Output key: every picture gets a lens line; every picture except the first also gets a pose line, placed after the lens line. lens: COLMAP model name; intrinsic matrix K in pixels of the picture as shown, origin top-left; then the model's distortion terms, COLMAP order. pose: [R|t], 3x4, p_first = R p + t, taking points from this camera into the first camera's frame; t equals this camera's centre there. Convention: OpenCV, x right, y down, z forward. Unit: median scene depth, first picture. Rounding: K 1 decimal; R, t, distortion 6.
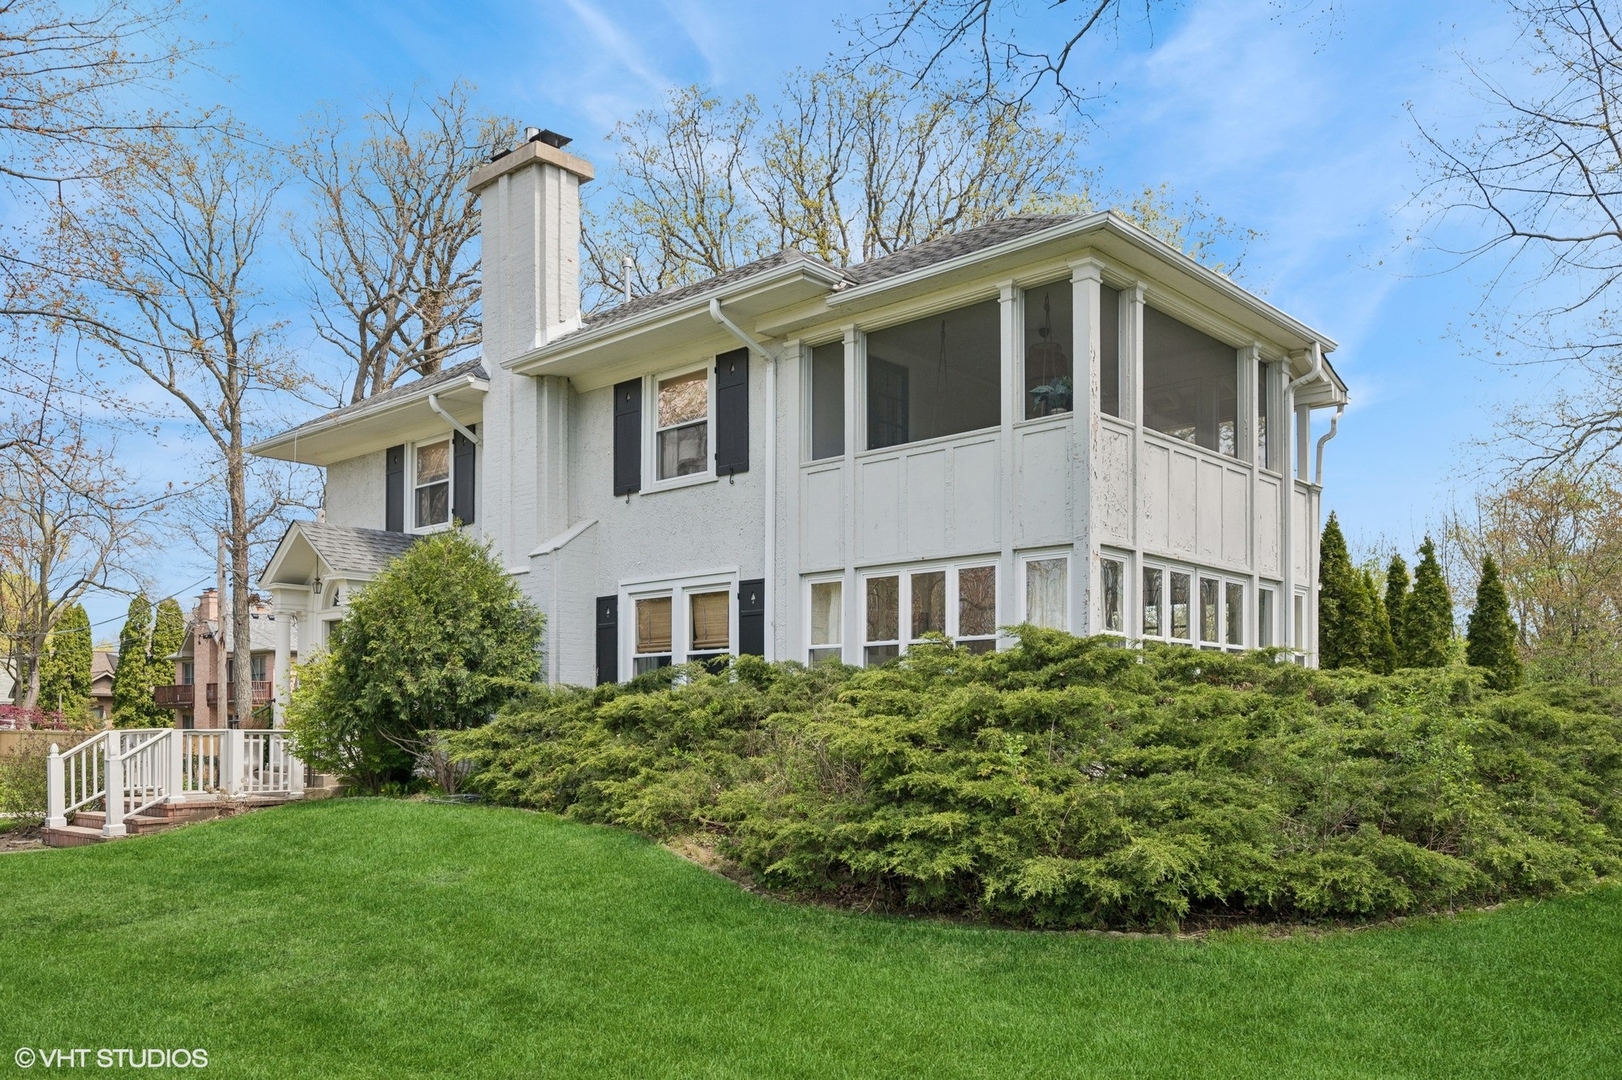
lens RADIAL K [[1256.1, 0, 810.6], [0, 1256.1, 706.0], [0, 0, 1]] dist [-0.003651, -0.005694]
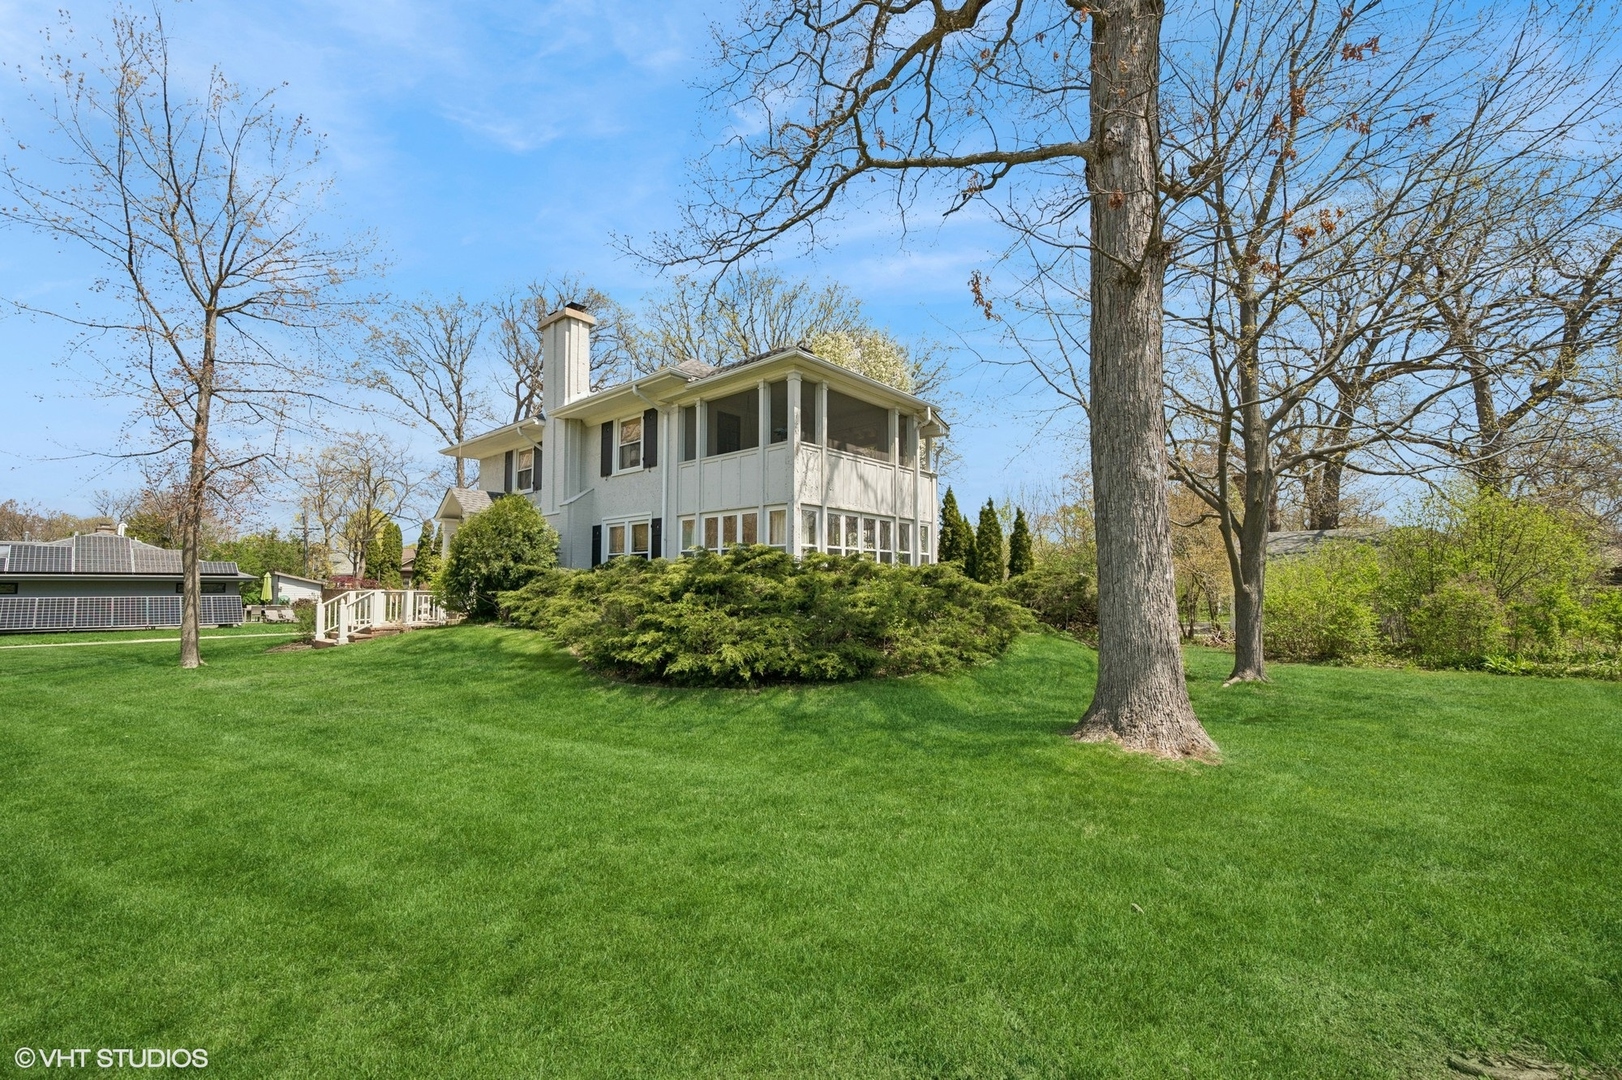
lens RADIAL K [[638.7, 0, 811.0], [0, 638.7, 540.0], [0, 0, 1]] dist [0.000773, 0.000046]
pose [[0.999809, 0.001331, 0.019514, 0.187188], [-0.000263, 0.998505, -0.054654, -0.007436], [-0.019557, 0.054639, 0.998315, -0.054343]]
